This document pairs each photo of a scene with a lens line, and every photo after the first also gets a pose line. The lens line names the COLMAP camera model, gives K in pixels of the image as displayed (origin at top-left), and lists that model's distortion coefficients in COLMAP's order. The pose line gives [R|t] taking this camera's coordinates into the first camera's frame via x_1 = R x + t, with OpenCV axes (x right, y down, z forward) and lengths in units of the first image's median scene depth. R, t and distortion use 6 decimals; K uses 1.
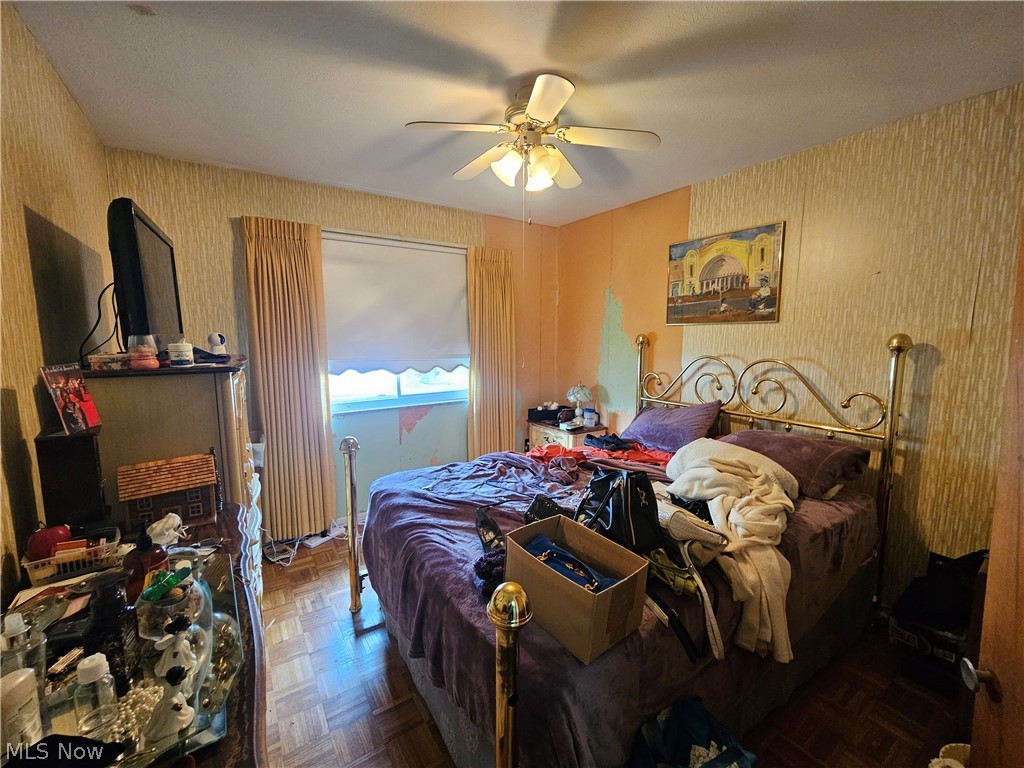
lens RADIAL K [[421.9, 0, 510.5], [0, 421.9, 384.2], [0, 0, 1]] dist [-0.001318, -0.000070]
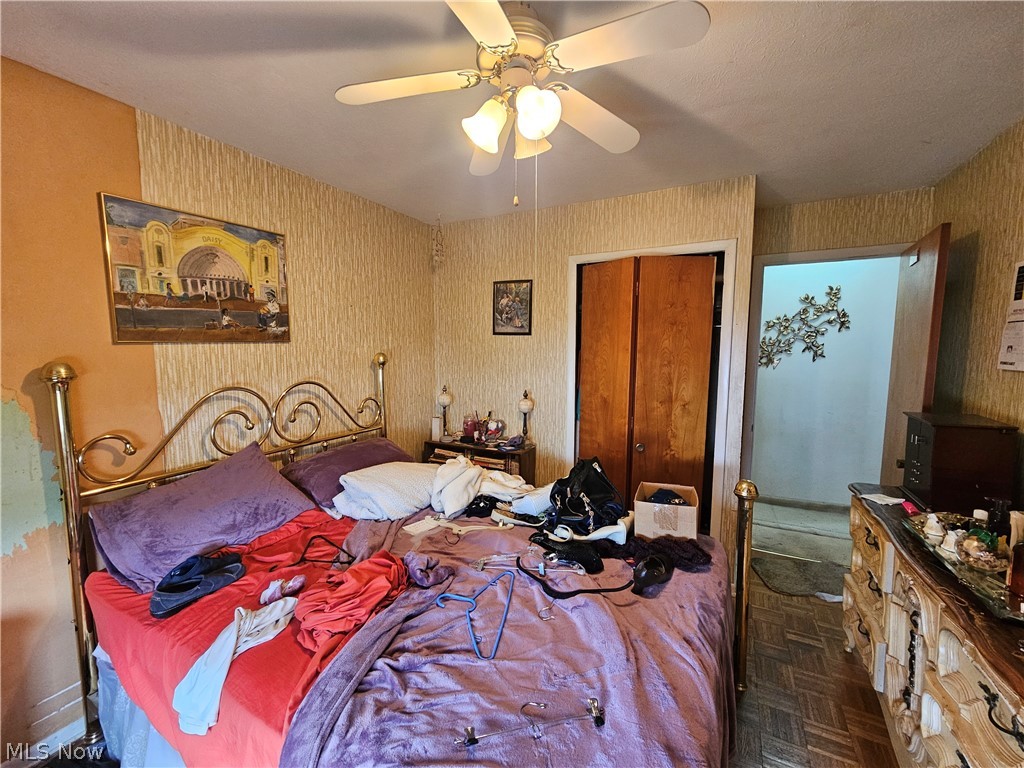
lens RADIAL K [[421.9, 0, 510.5], [0, 421.9, 384.2], [0, 0, 1]] dist [-0.001318, -0.000070]
pose [[-0.487998, -0.086741, 0.868524, -0.397853], [0.101147, 0.982726, 0.154978, -0.139469], [-0.866964, 0.163478, -0.470795, 0.951258]]
